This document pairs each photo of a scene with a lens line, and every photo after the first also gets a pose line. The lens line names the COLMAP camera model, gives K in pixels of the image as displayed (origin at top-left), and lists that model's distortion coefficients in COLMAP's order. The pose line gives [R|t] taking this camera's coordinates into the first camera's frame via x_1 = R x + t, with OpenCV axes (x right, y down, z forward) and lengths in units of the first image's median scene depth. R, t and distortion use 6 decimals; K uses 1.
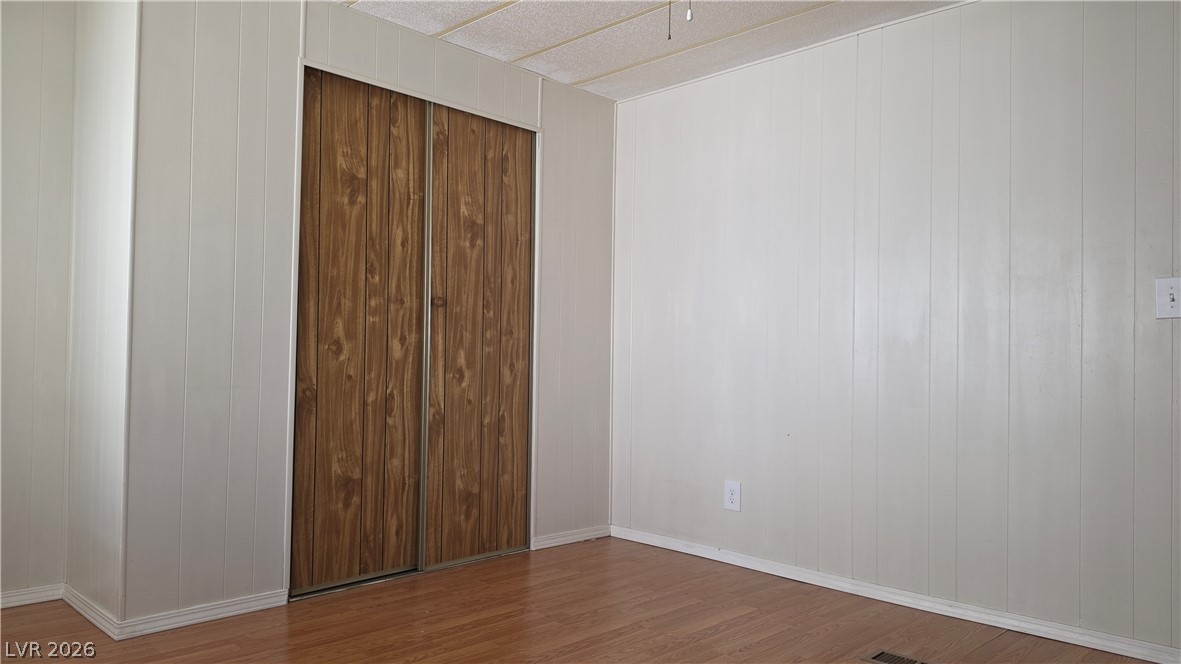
lens RADIAL K [[815.4, 0, 587.2], [0, 815.4, 332.3], [0, 0, 1]] dist [0.102652, -0.157898]
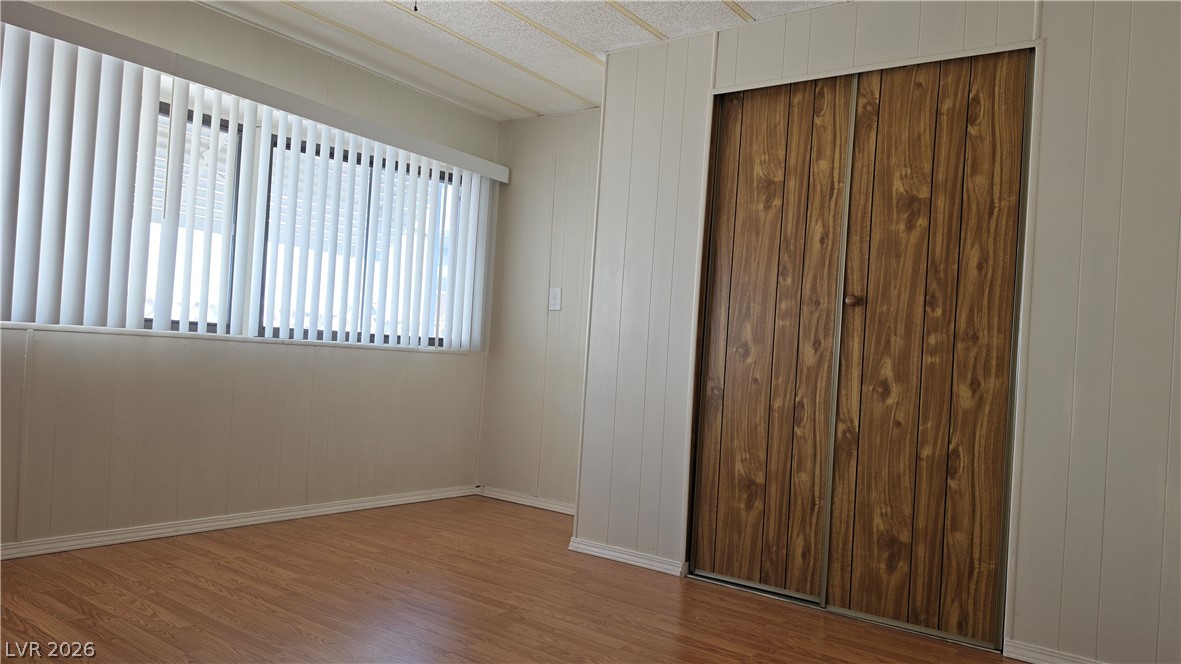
lens RADIAL K [[815.4, 0, 587.2], [0, 815.4, 332.3], [0, 0, 1]] dist [0.102652, -0.157898]
pose [[0.145441, -0.032374, -0.988837, 0.637292], [-0.032553, 0.998767, -0.037487, 0.037680], [0.988831, 0.037642, 0.144208, 0.609390]]
